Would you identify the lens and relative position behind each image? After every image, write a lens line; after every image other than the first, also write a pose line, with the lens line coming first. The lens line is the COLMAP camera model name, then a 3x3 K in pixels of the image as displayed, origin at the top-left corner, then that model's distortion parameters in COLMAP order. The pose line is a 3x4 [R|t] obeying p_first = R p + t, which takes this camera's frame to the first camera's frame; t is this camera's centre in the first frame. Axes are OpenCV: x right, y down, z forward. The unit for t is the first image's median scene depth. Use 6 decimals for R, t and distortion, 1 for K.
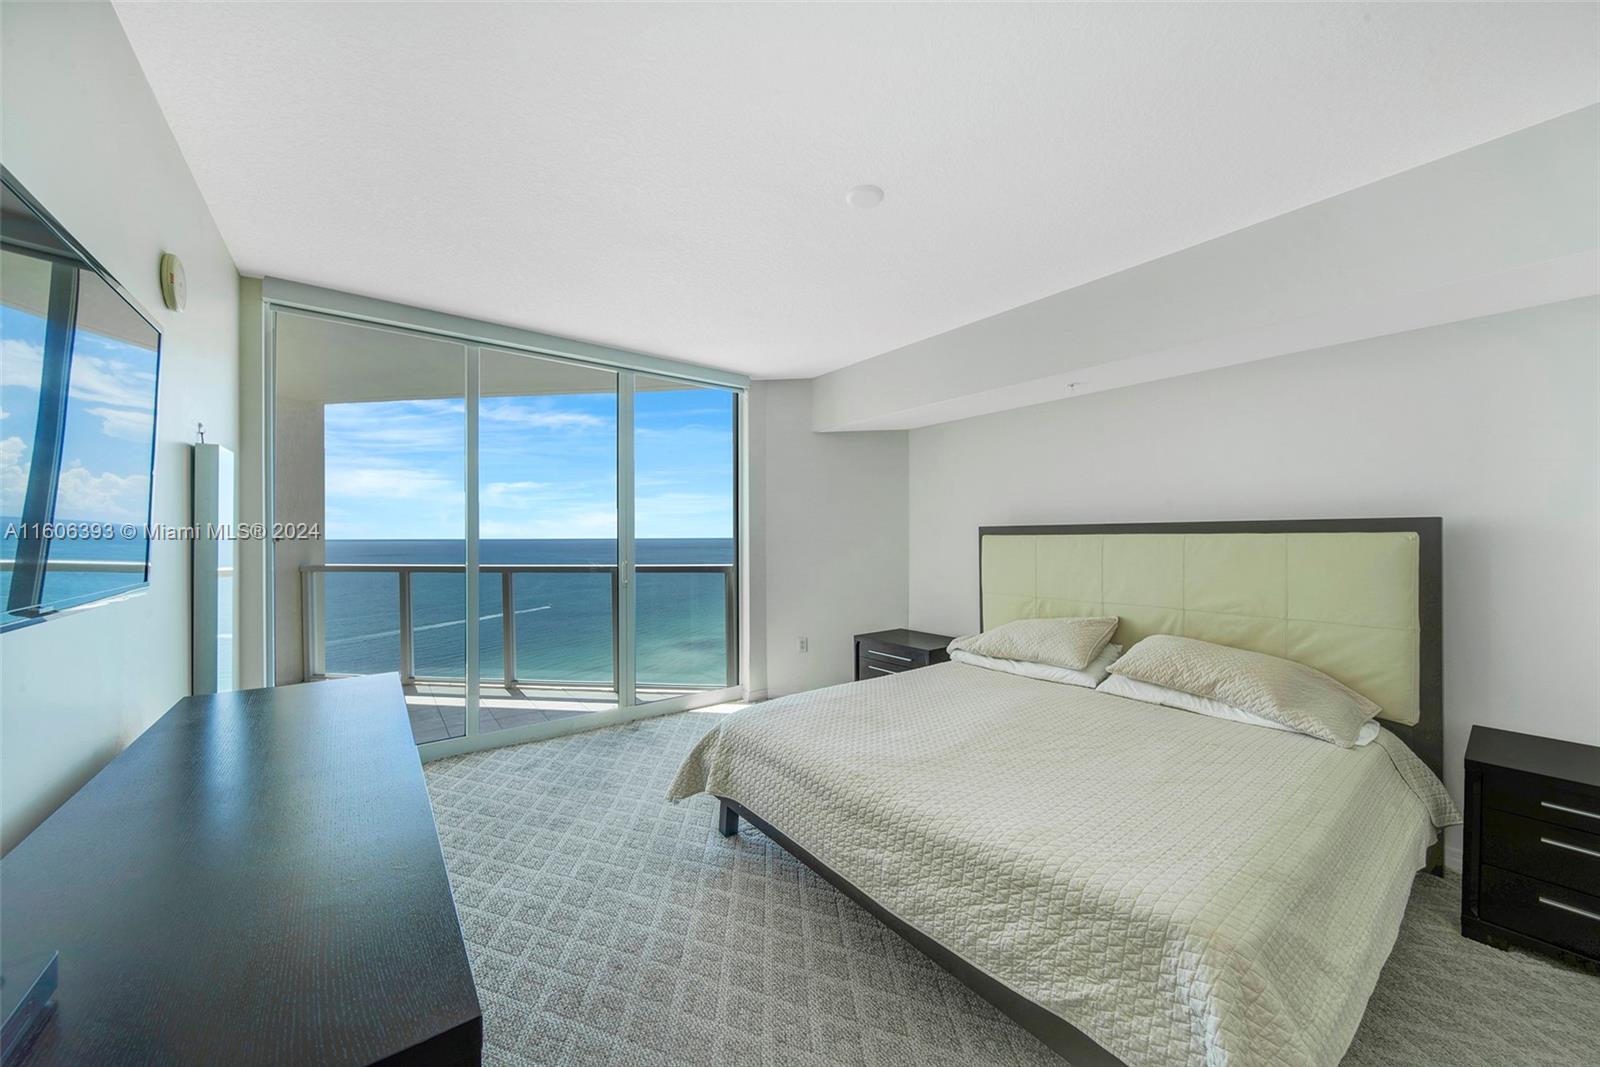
lens RADIAL K [[581.8, 0, 802.8], [0, 581.8, 539.8], [0, 0, 1]] dist [-0.001357, -0.000114]
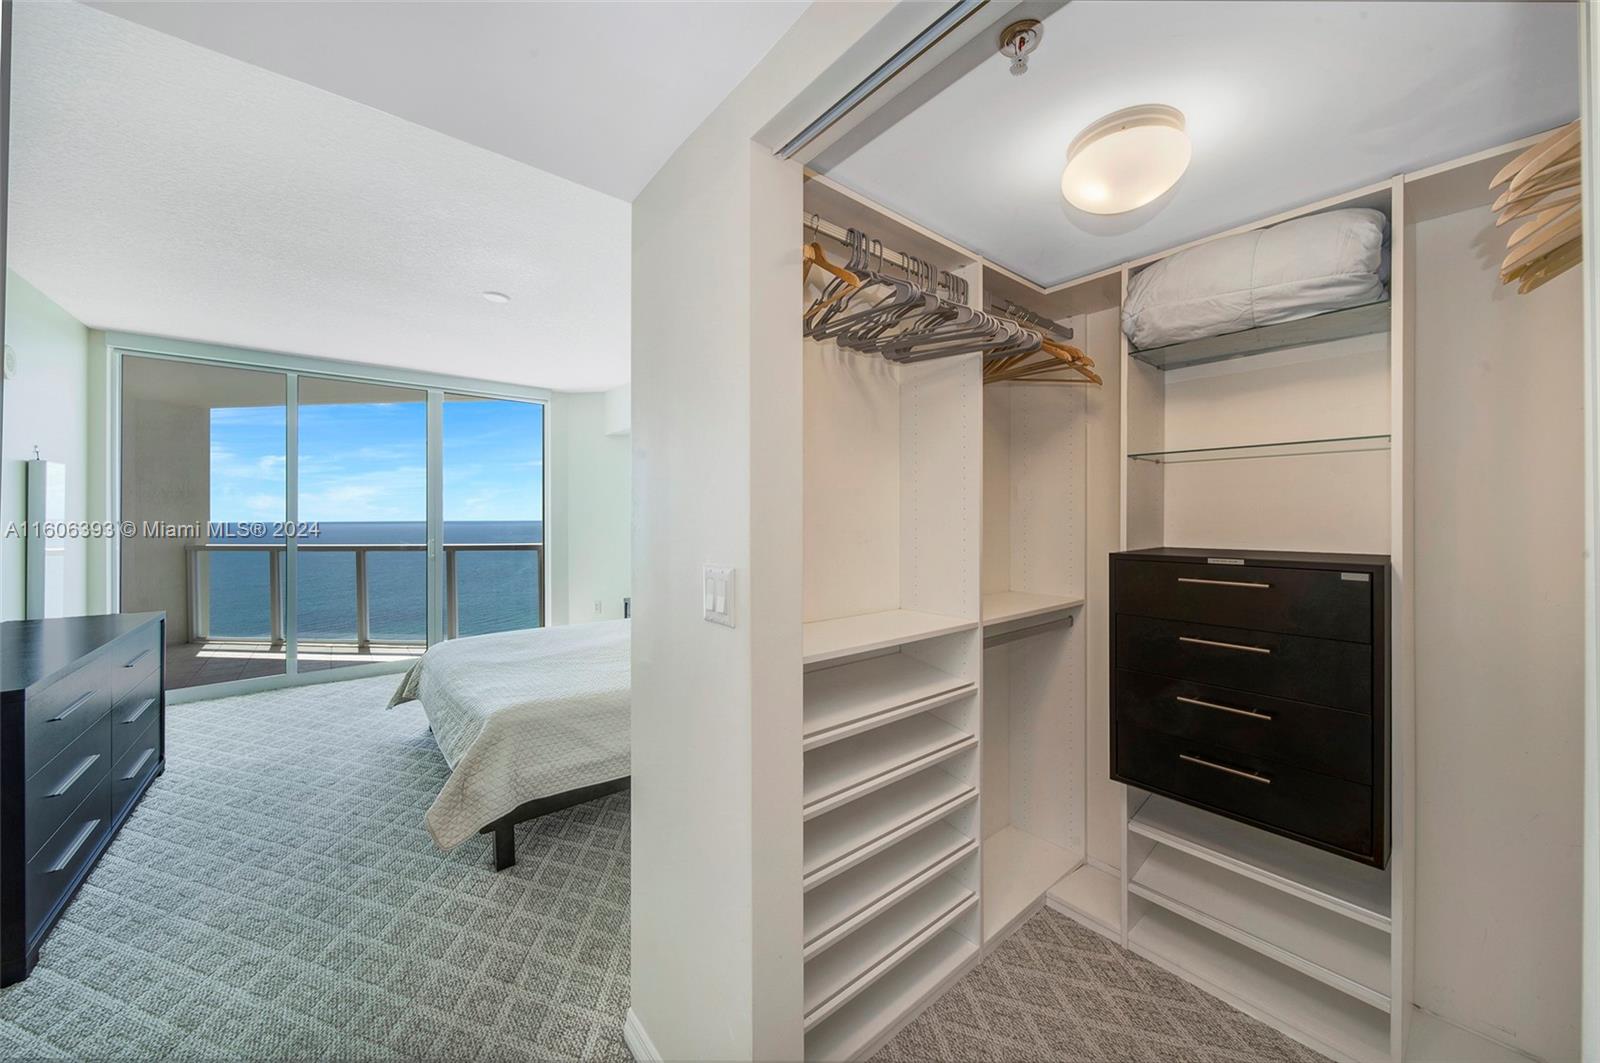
lens RADIAL K [[580.6, 0, 794.7], [0, 580.6, 524.9], [0, 0, 1]] dist [-0.001038, -0.000176]
pose [[0.999667, -0.002914, 0.025646, 0.382821], [0.002822, 0.999989, 0.003634, 0.000755], [-0.025656, -0.003560, 0.999664, -0.234582]]
